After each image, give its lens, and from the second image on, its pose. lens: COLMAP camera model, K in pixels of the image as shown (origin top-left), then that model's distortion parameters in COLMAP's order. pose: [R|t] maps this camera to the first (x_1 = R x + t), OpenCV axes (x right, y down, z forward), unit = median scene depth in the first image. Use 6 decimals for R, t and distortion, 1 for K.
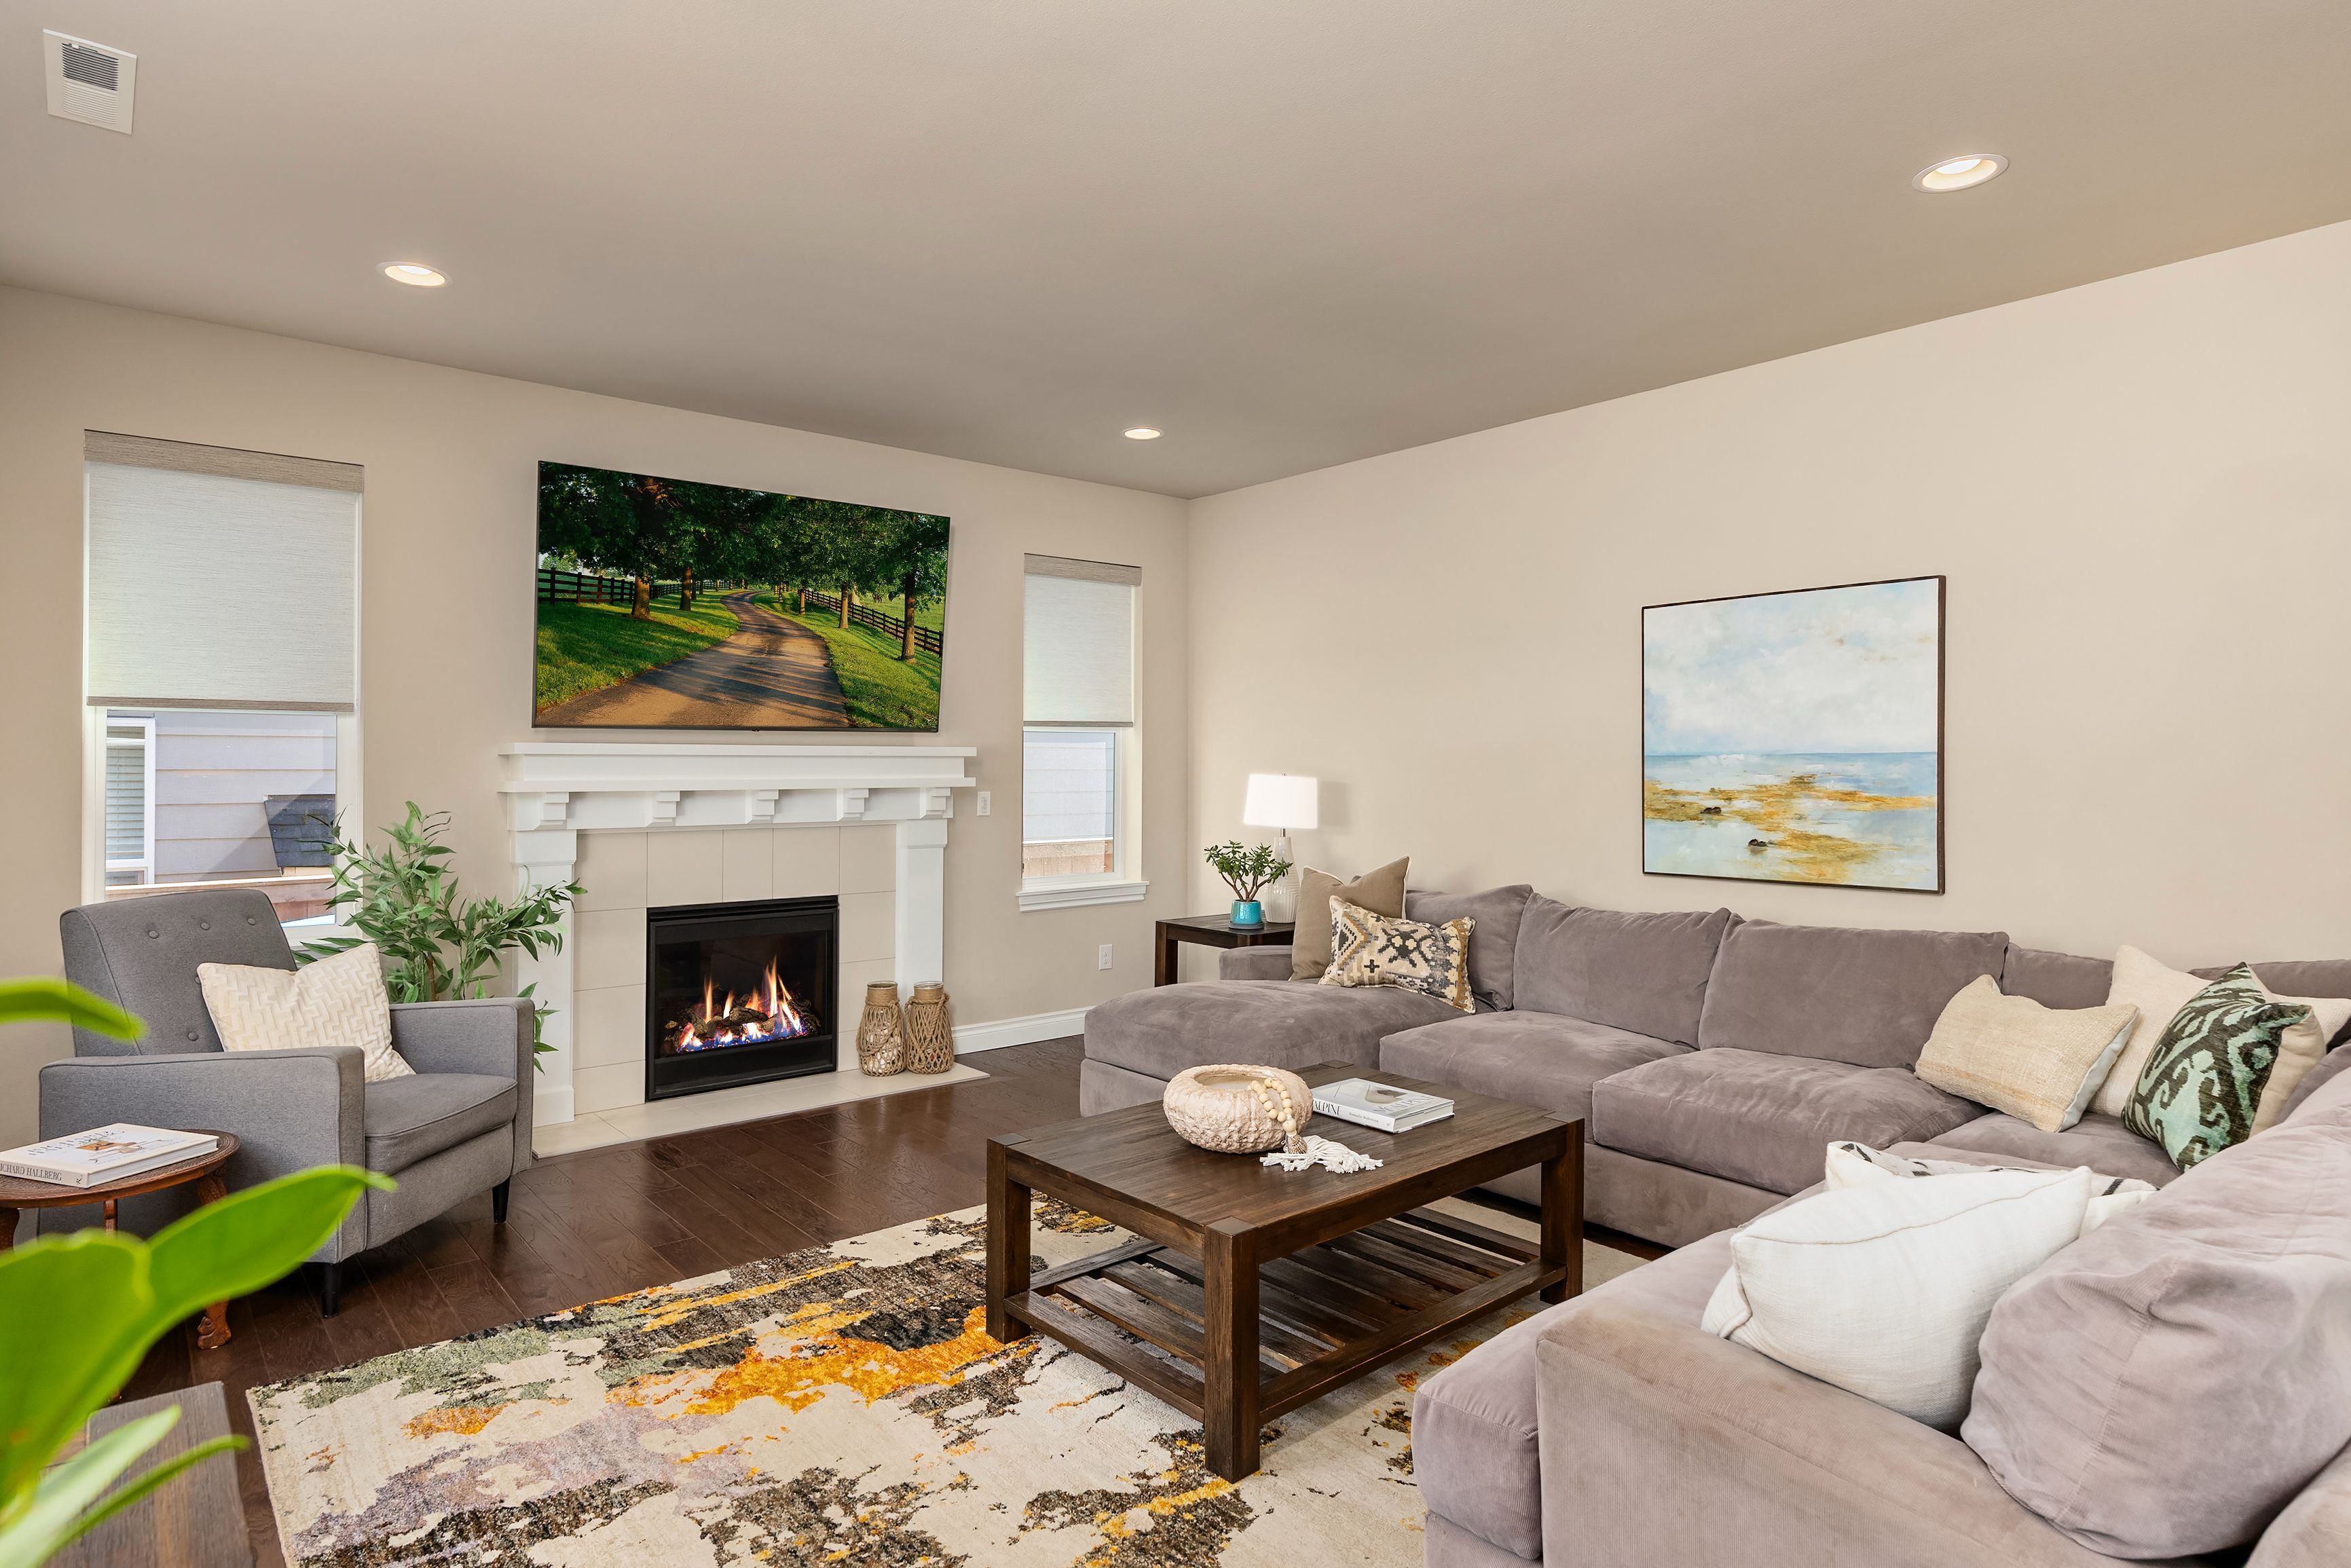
lens RADIAL K [[1257.5, 0, 1192.0], [0, 1257.5, 766.0], [0, 0, 1]] dist [-0.001191, 0.002687]
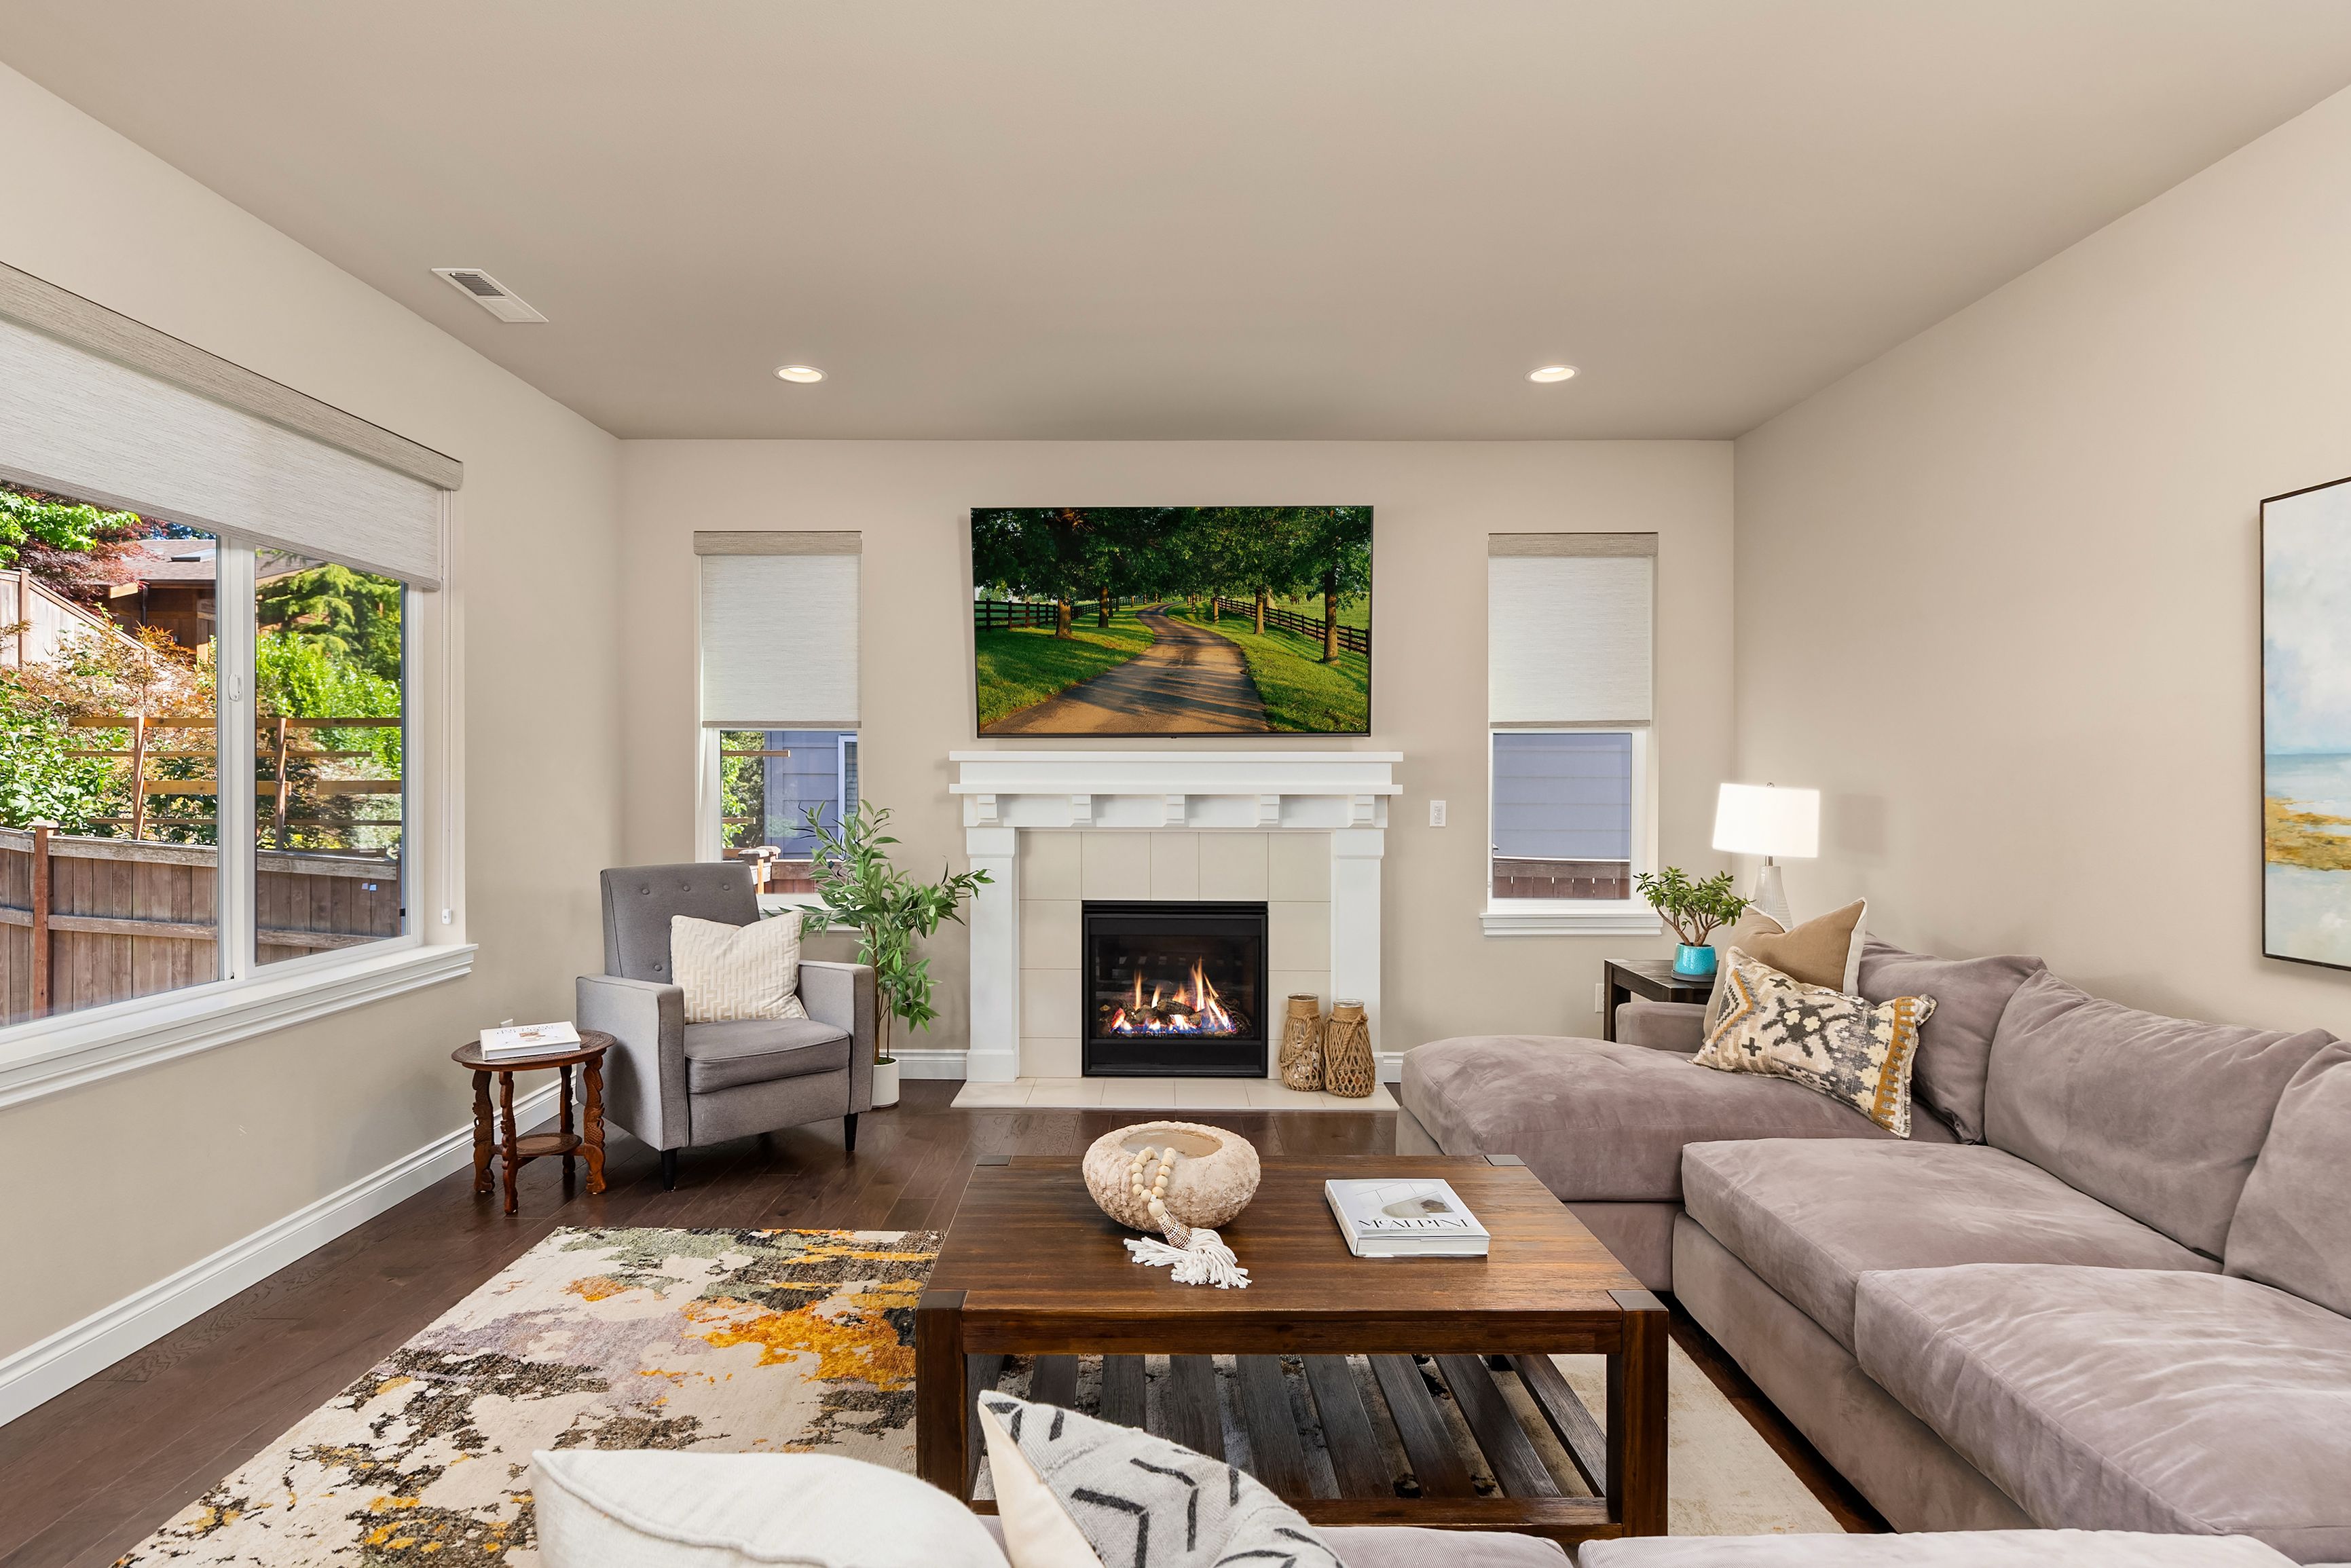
lens RADIAL K [[1257.5, 0, 1178.0], [0, 1257.5, 793.5], [0, 0, 1]] dist [-0.001191, 0.002687]
pose [[0.759194, 0.012041, -0.650753, 0.359905], [-0.002927, 0.999882, 0.015086, 0.002280], [0.650858, -0.009549, 0.759140, 0.229592]]
